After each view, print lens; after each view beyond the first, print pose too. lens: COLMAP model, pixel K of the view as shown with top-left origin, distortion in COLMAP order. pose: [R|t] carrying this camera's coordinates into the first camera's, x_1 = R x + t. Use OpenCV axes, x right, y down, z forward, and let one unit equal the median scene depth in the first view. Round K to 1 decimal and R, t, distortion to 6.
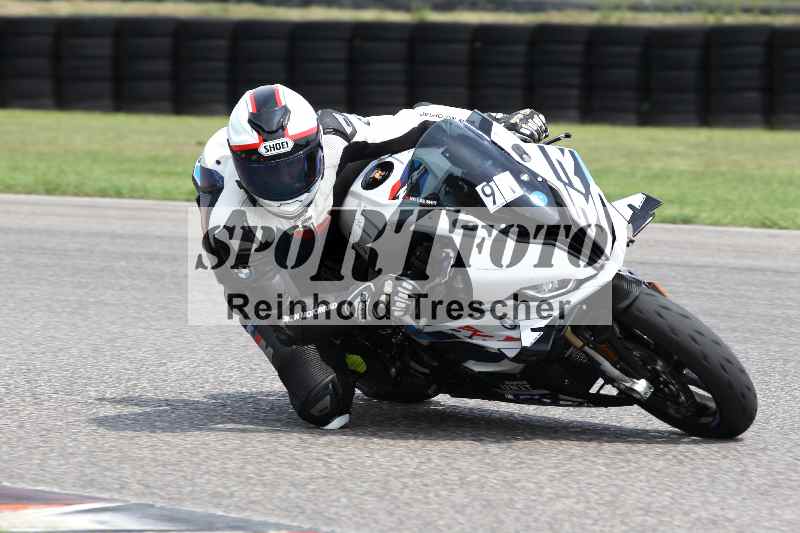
lens RADIAL K [[5502.4, 0, 400.0], [0, 5502.4, 266.5], [0, 0, 1]] dist [-0.296819, 0.000000]
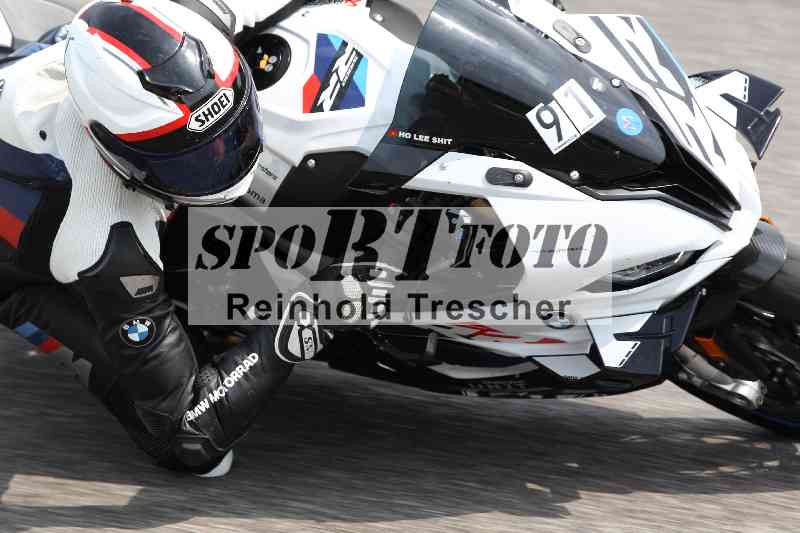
lens RADIAL K [[5502.4, 0, 400.3], [0, 5502.4, 267.1], [0, 0, 1]] dist [-0.296819, 0.000000]
pose [[0.932462, -0.120868, 0.340448, -0.195690], [0.051139, 0.977044, 0.206810, -0.117812], [-0.357630, -0.175432, 0.917238, 0.466089]]
